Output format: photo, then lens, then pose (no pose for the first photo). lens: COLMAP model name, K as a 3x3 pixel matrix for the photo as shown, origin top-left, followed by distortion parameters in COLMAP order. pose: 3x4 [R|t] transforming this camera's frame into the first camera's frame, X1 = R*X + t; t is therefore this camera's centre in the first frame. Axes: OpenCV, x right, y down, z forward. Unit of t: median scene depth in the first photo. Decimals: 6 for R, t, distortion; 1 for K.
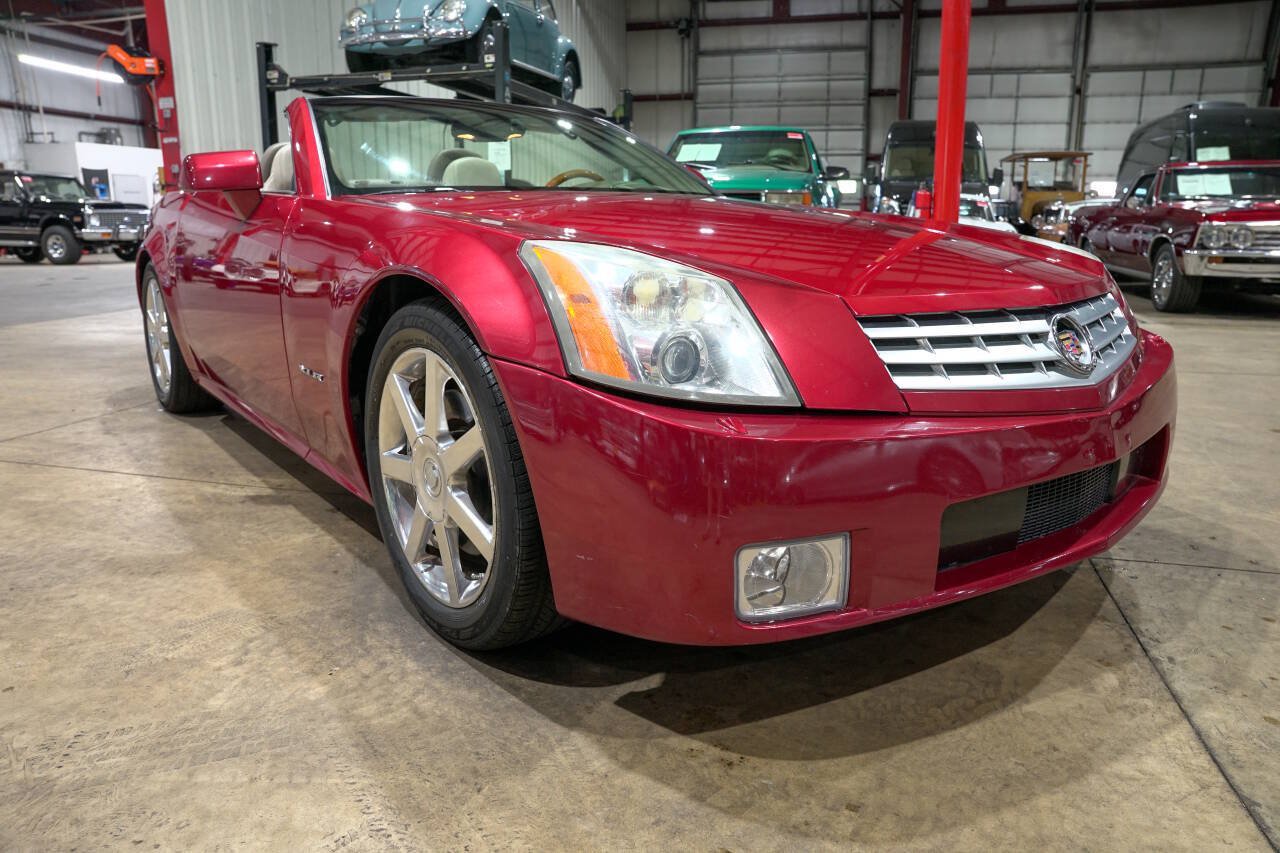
lens RADIAL K [[876.6, 0, 641.8], [0, 876.6, 426.9], [0, 0, 1]] dist [-0.137782, 0.106016]
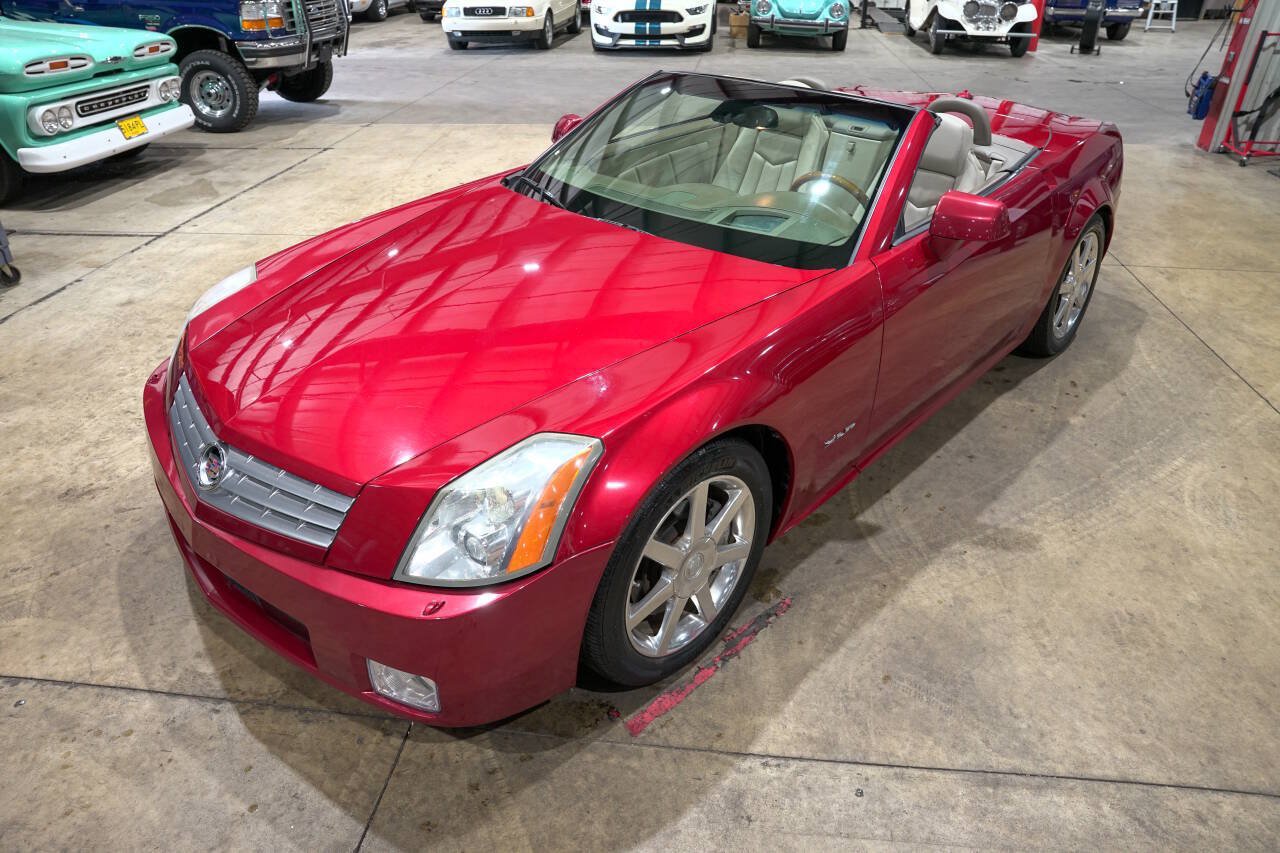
lens RADIAL K [[876.6, 0, 644.2], [0, 876.6, 428.7], [0, 0, 1]] dist [-0.137782, 0.106016]
pose [[0.142431, 0.501067, -0.853607, 1.643142], [-0.232323, 0.855231, 0.463255, -0.888637], [0.962153, 0.132331, 0.238221, 1.268005]]
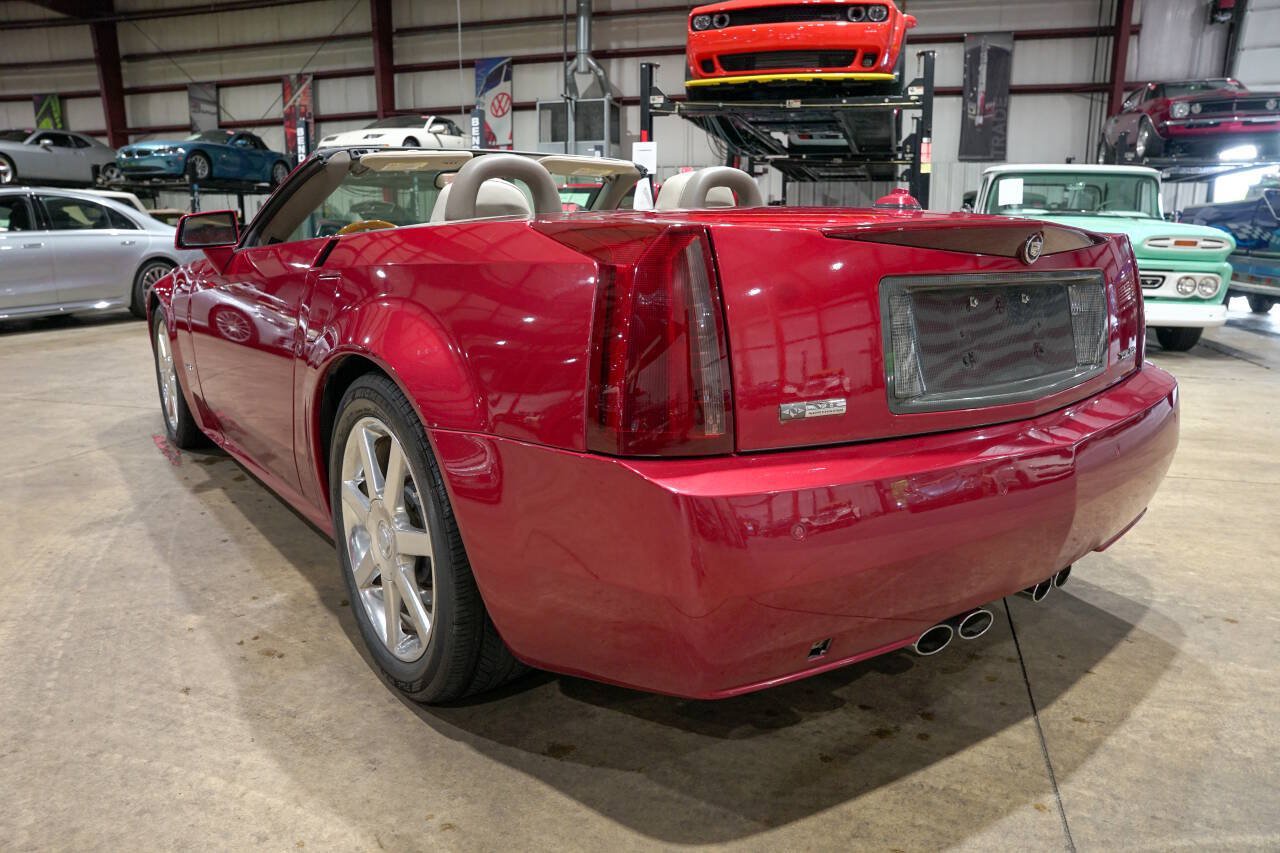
lens RADIAL K [[876.6, 0, 640.7], [0, 876.6, 424.7], [0, 0, 1]] dist [-0.137782, 0.106016]
pose [[-0.999602, -0.005165, 0.027740, -0.779891], [0.007398, 0.900735, 0.434306, -0.999426], [-0.027230, 0.434338, -0.900338, 3.856790]]
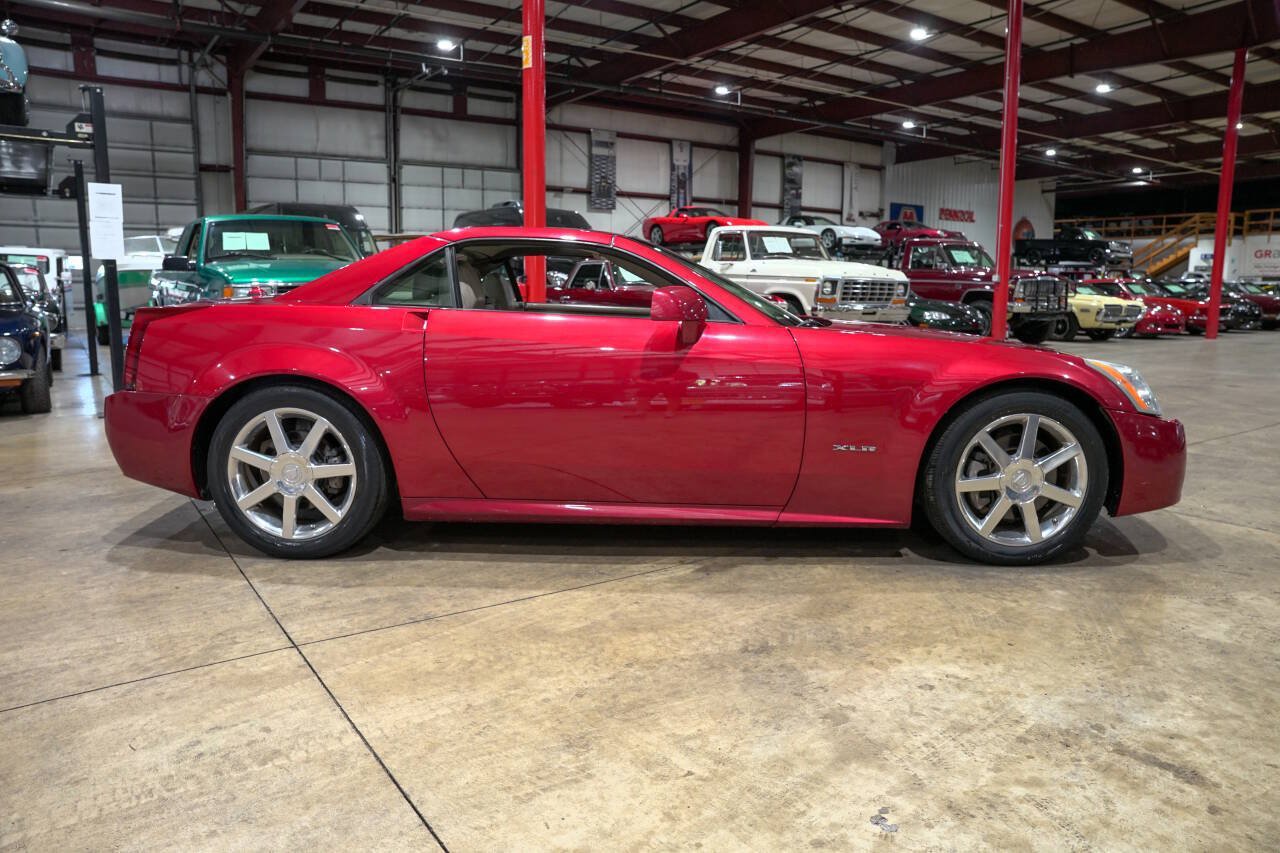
lens RADIAL K [[876.6, 0, 644.8], [0, 876.6, 431.1], [0, 0, 1]] dist [-0.137782, 0.106016]
pose [[0.643398, -0.121830, 0.755776, -2.256275], [0.174044, 0.984681, 0.010564, -0.220116], [-0.745485, 0.124742, 0.654745, 0.369968]]
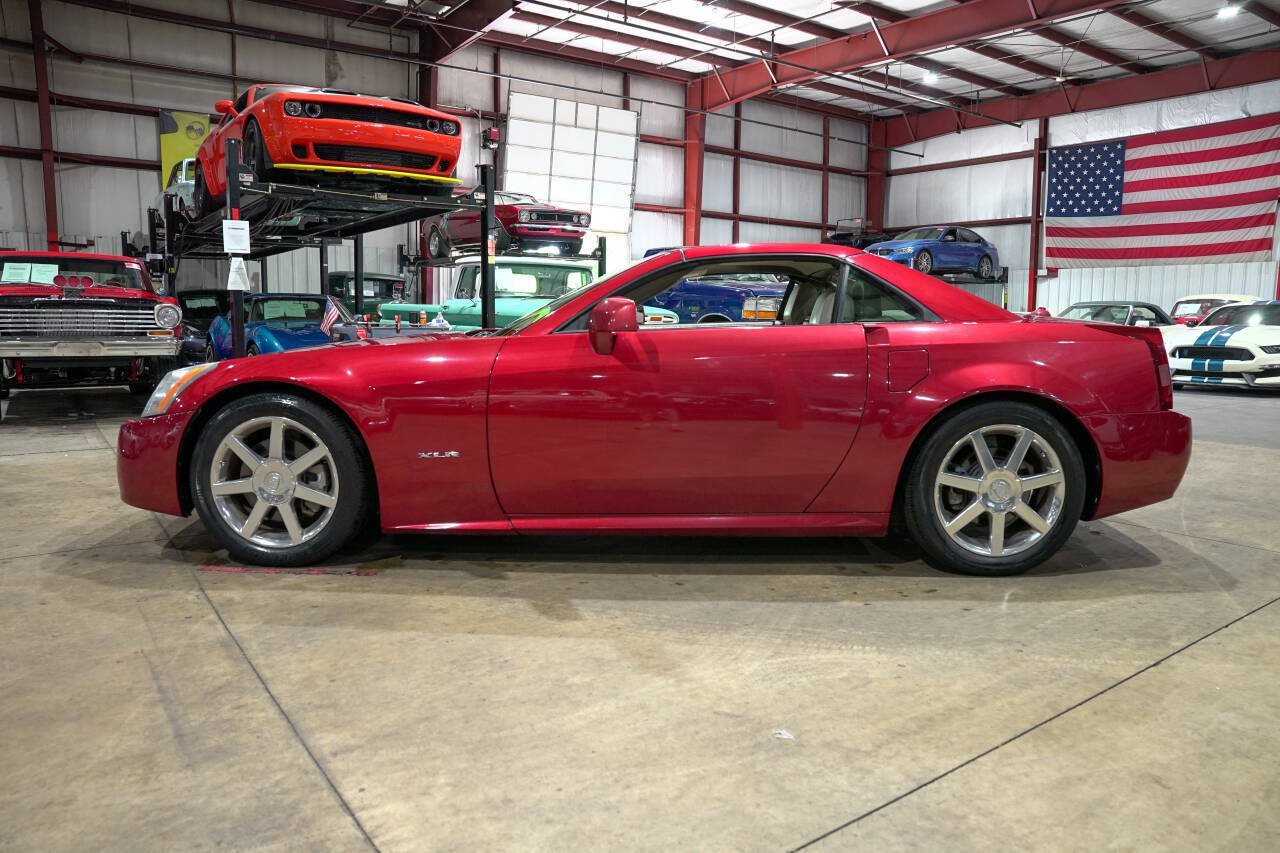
lens RADIAL K [[876.6, 0, 643.1], [0, 876.6, 429.4], [0, 0, 1]] dist [-0.137782, 0.106016]
pose [[-0.634303, 0.093728, -0.767382, 1.579266], [-0.190018, 0.943270, 0.272276, -0.917214], [0.749369, 0.318522, -0.580509, 3.439859]]
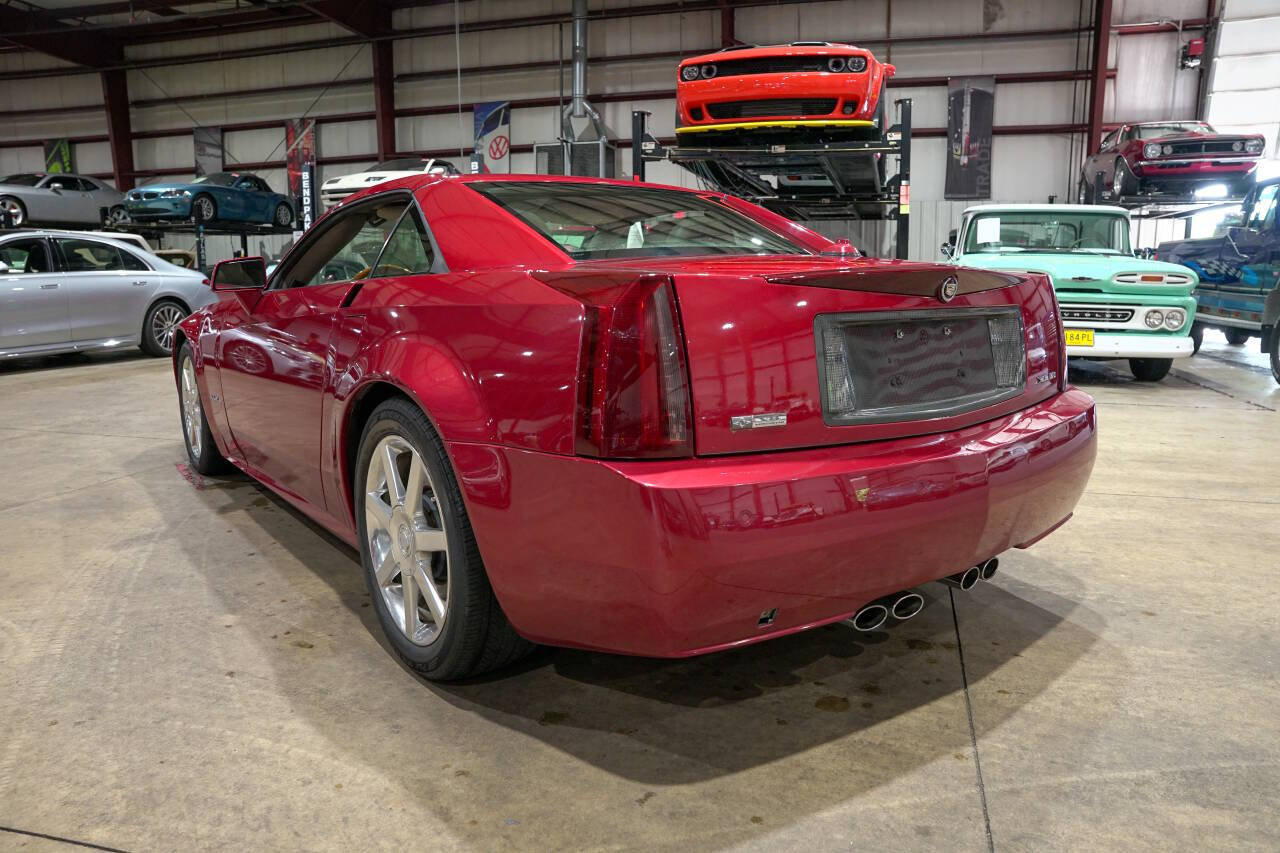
lens RADIAL K [[876.6, 0, 640.3], [0, 876.6, 424.5], [0, 0, 1]] dist [-0.137782, 0.106016]
pose [[-0.999675, 0.001459, 0.025446, -0.805605], [0.011422, 0.918146, 0.396079, -1.053747], [-0.022785, 0.396240, -0.917864, 4.037654]]
